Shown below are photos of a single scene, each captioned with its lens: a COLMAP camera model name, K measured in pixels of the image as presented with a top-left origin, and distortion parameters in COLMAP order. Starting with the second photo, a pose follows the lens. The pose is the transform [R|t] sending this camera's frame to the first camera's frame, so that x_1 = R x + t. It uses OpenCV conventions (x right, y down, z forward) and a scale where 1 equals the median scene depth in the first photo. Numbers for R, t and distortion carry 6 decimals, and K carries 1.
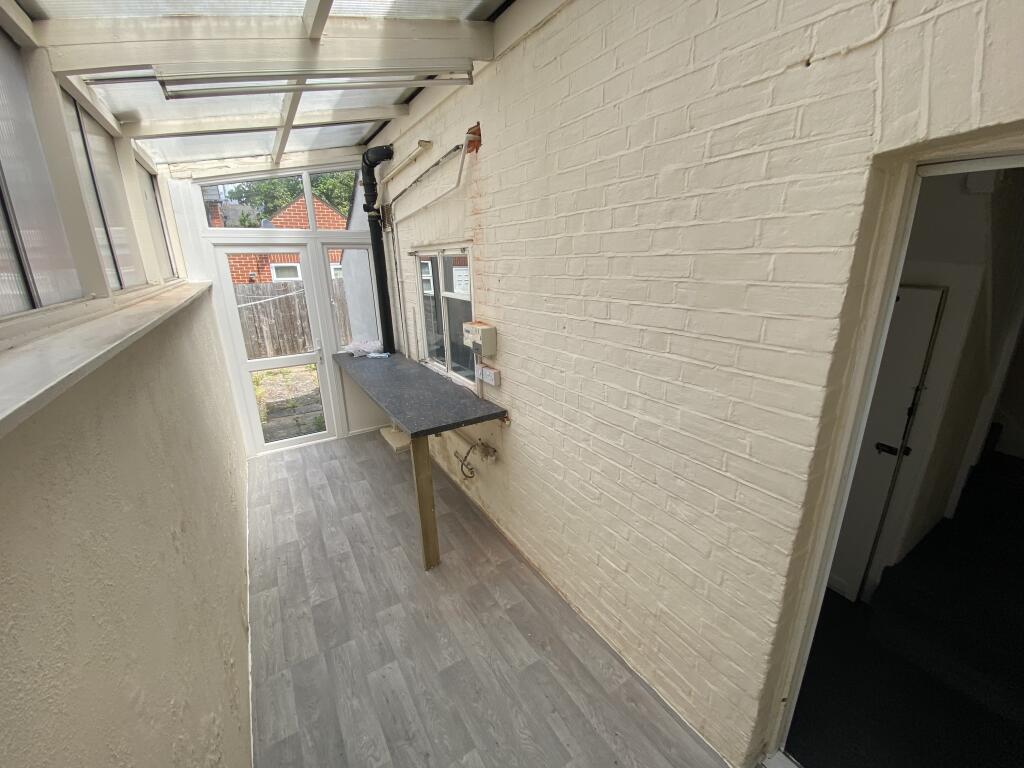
lens RADIAL K [[421.7, 0, 517.9], [0, 421.7, 383.6], [0, 0, 1]] dist [-0.002321, -0.000465]
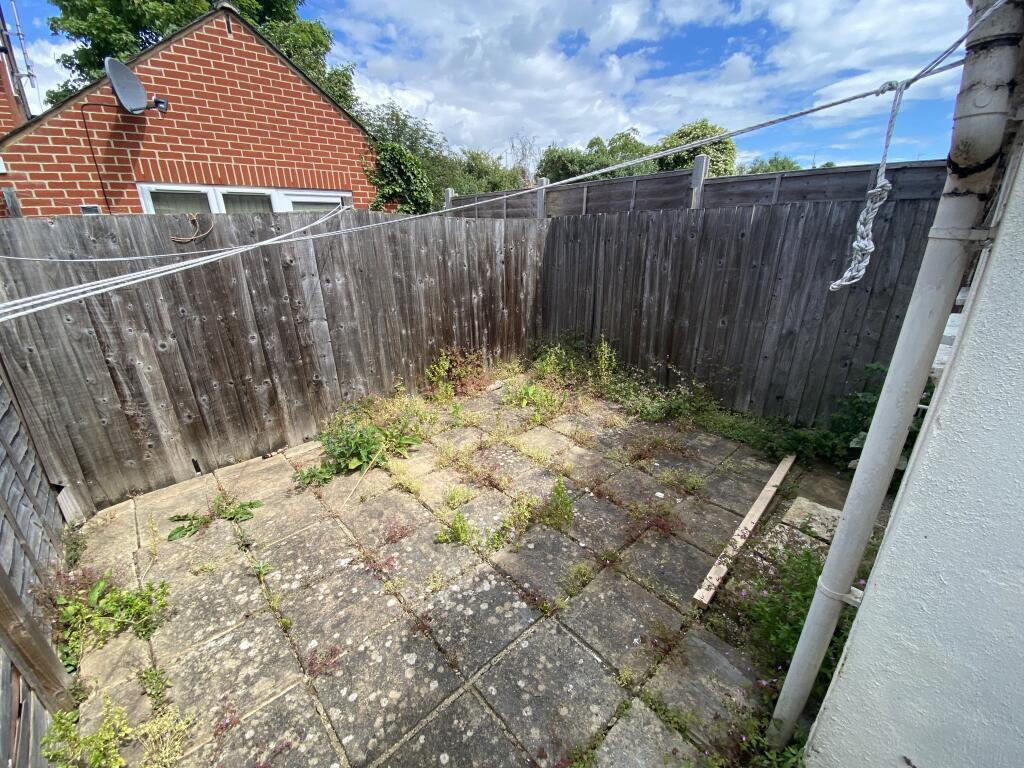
lens RADIAL K [[421.7, 0, 510.1], [0, 421.7, 382.4], [0, 0, 1]] dist [-0.002321, -0.000465]
pose [[0.983807, -0.053664, 0.171009, -0.381984], [0.039626, 0.995638, 0.084472, -0.132897], [-0.174796, -0.076328, 0.981642, 0.635833]]
